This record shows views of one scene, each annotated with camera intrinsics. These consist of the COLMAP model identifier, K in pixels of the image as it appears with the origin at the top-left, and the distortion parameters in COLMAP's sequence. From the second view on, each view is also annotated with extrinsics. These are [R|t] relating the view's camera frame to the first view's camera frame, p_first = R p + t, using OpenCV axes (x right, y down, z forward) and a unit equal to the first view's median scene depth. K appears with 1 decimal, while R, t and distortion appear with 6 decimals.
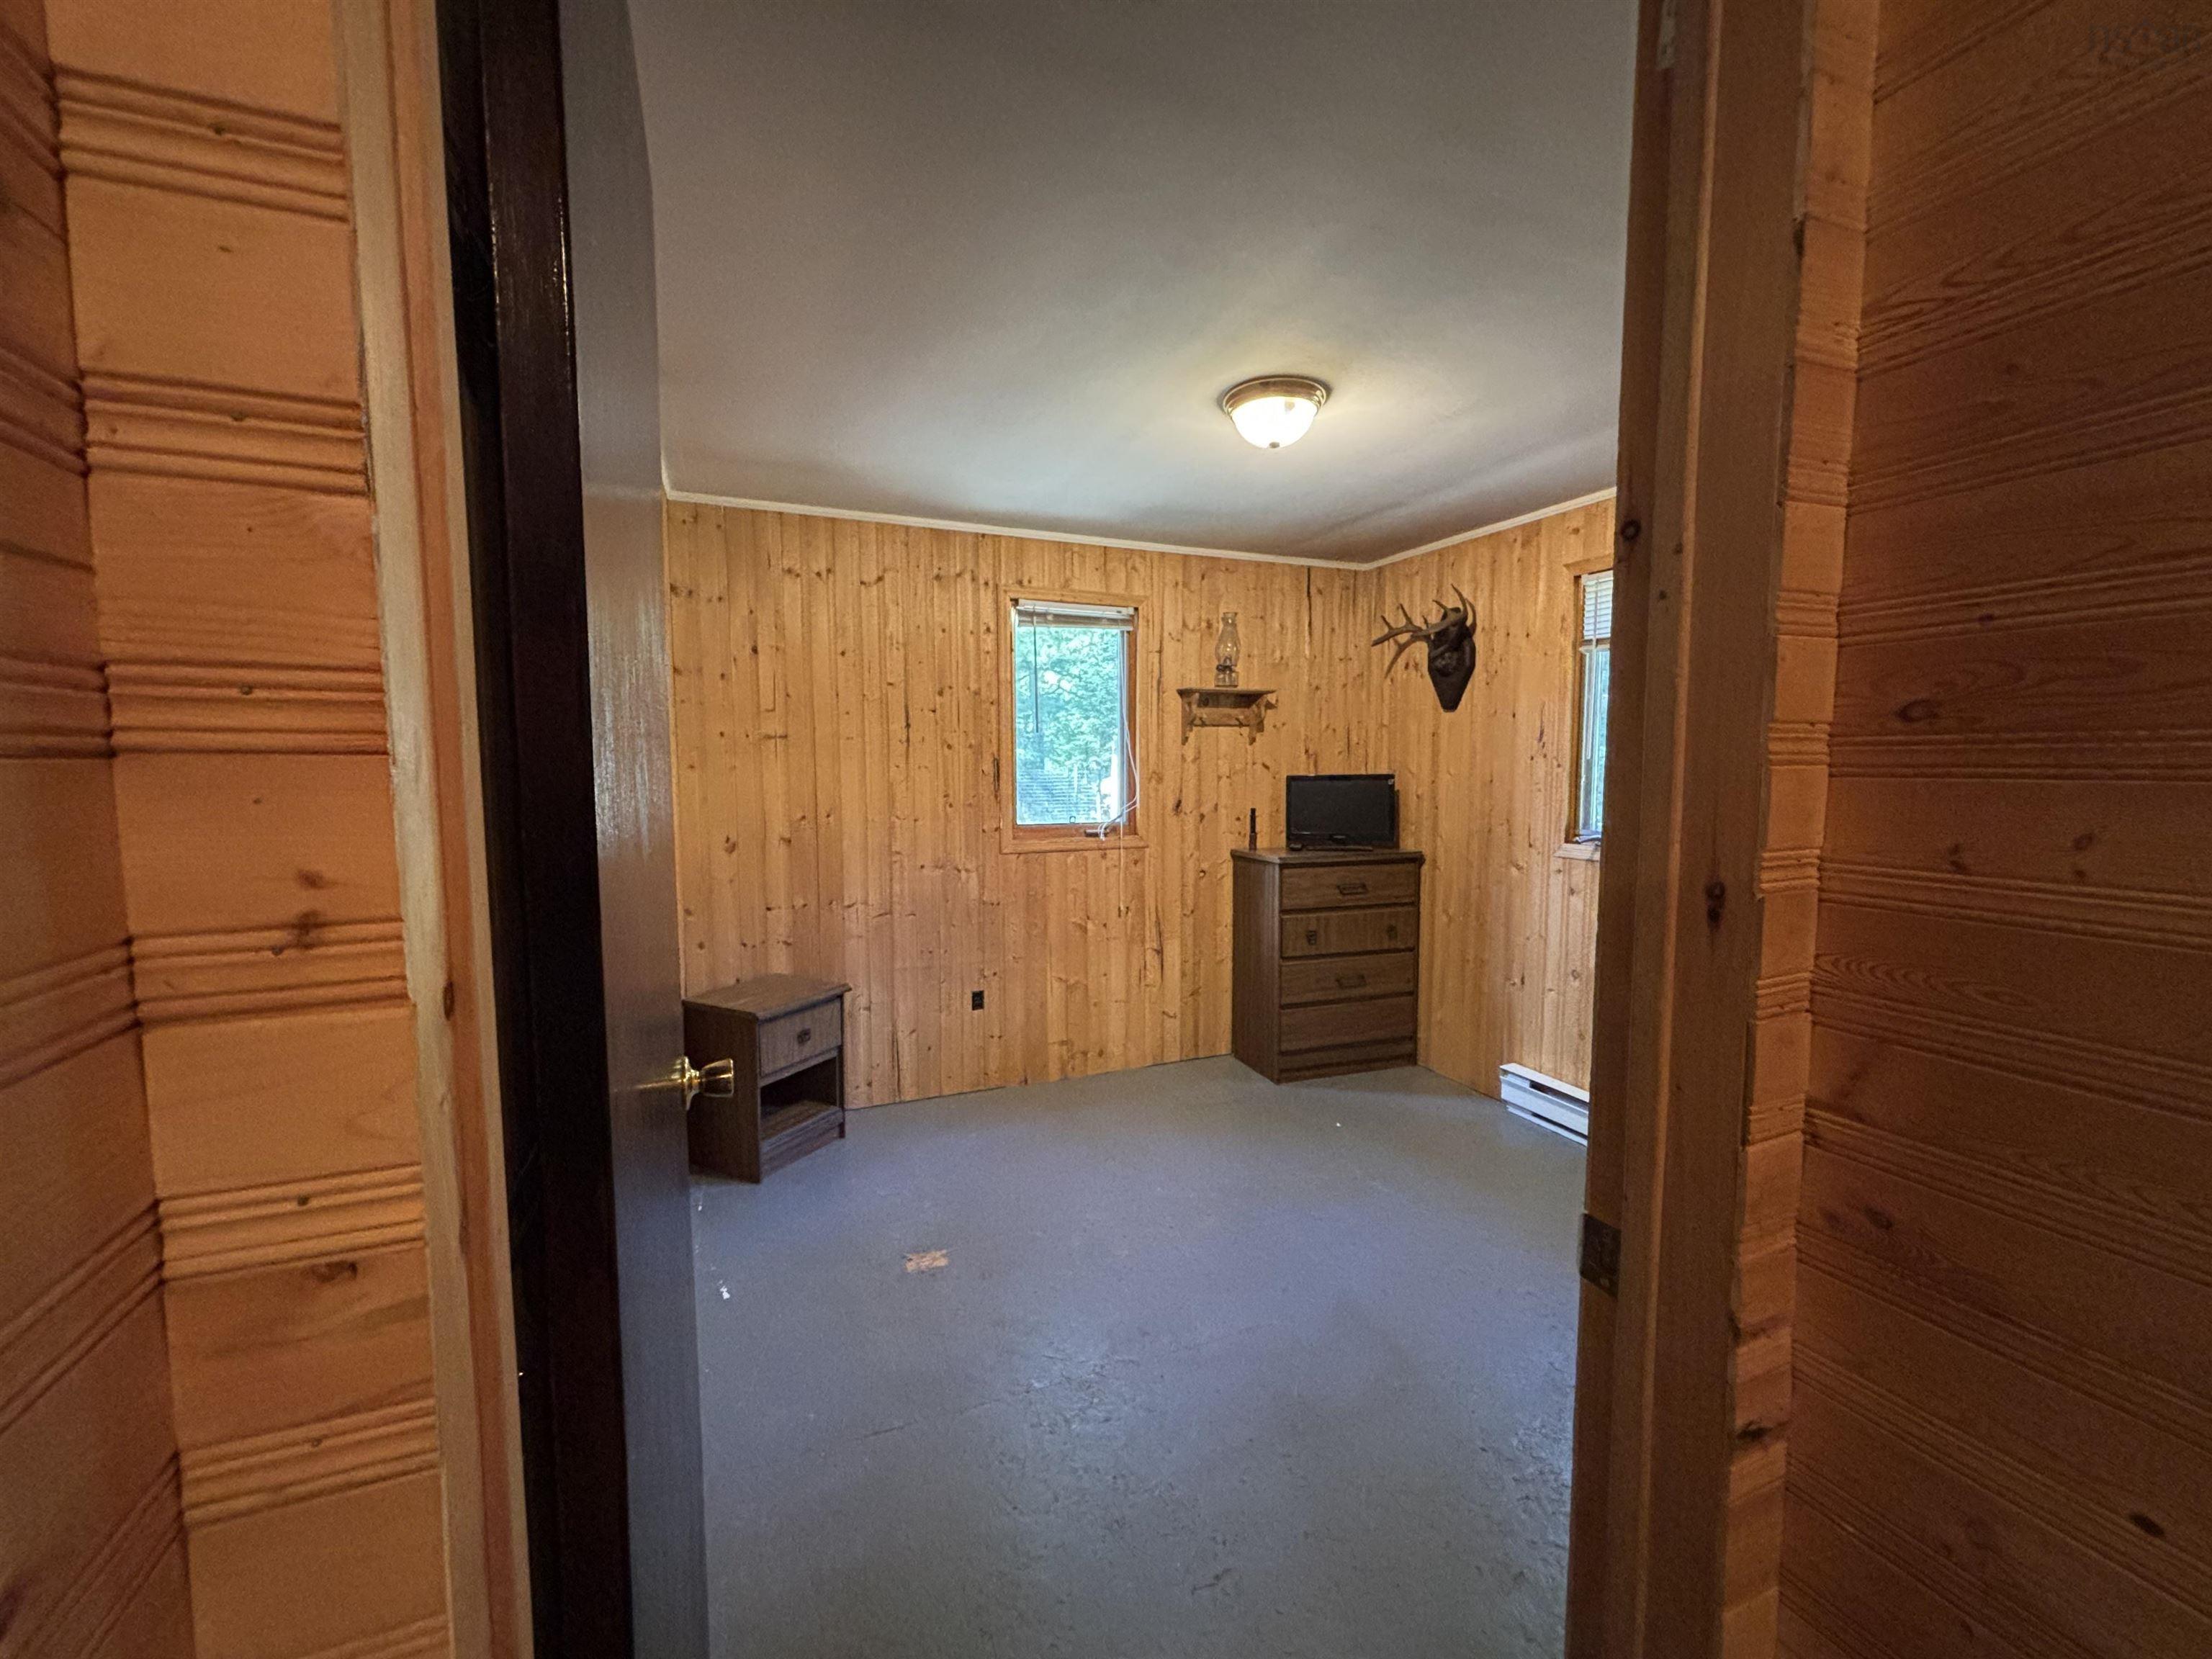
lens RADIAL K [[885.4, 0, 1095.0], [0, 885.4, 840.2], [0, 0, 1]] dist [0.001596, -0.000046]
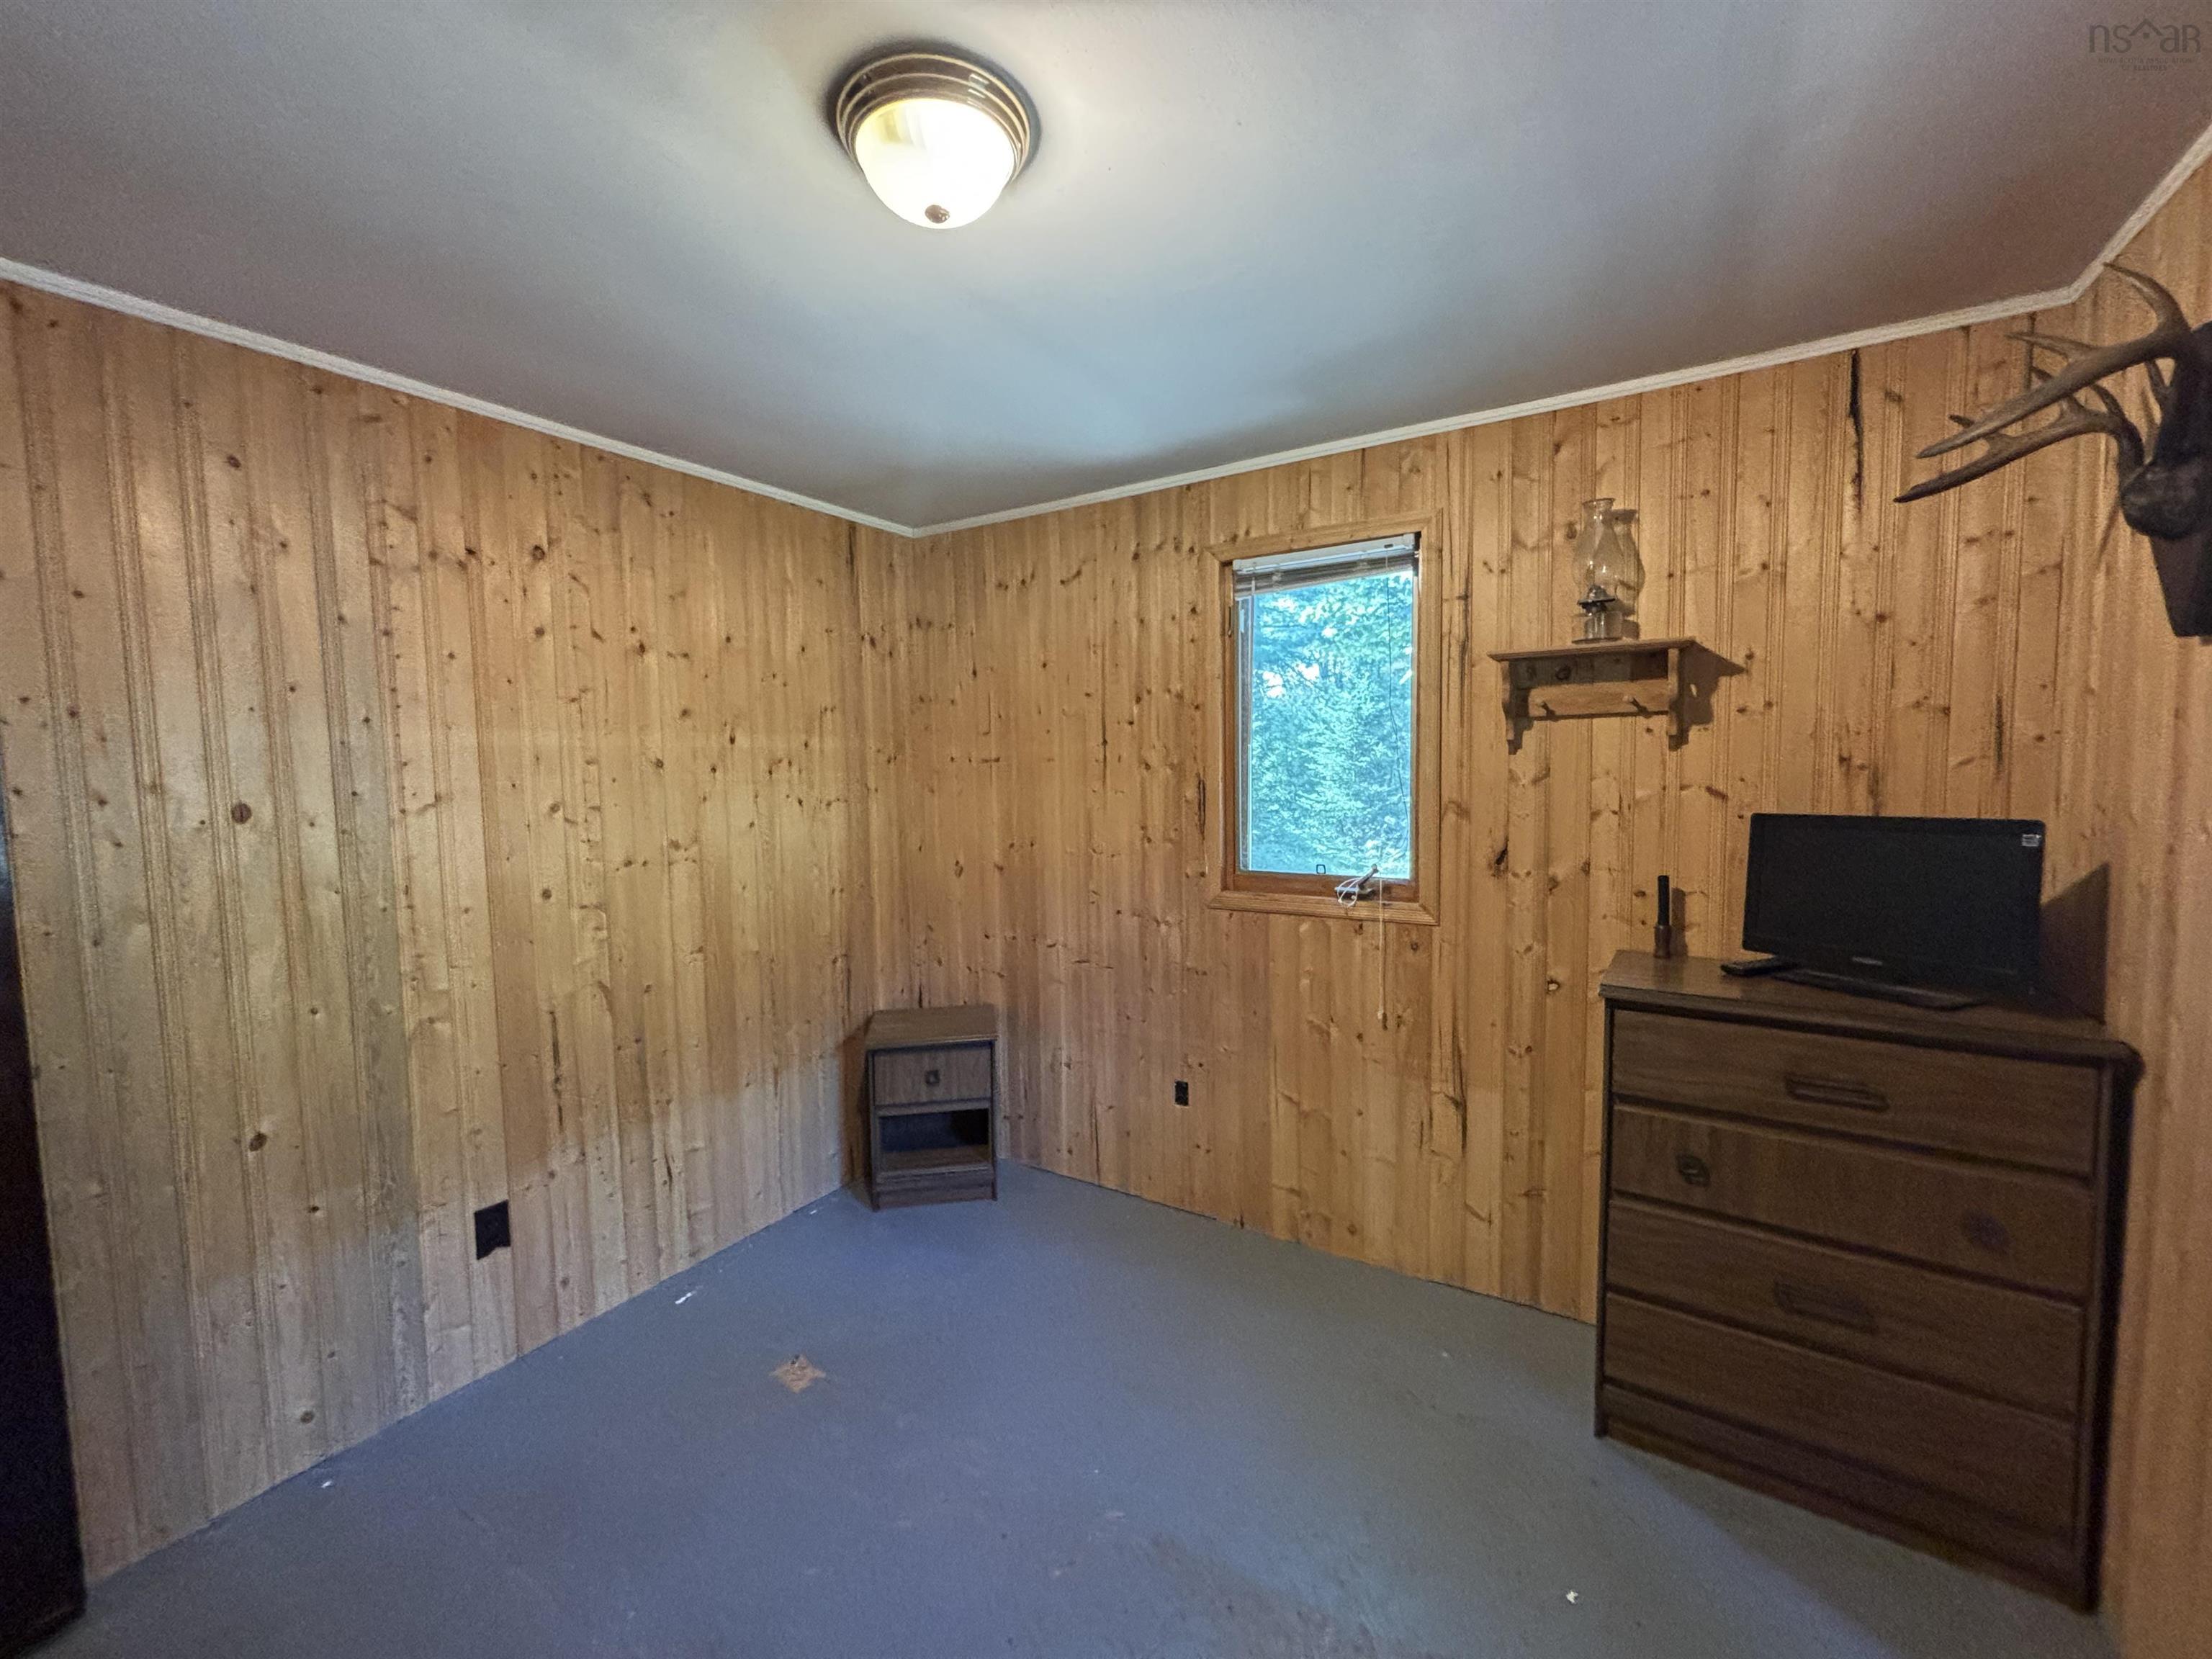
lens RADIAL K [[893.2, 0, 1106.0], [0, 893.2, 829.5], [0, 0, 1]] dist [-0.001983, -0.000334]
pose [[0.567977, 0.049654, -0.821545, 0.434360], [-0.054256, 0.998266, 0.022825, -0.059721], [0.821254, 0.031610, 0.569686, 0.470643]]
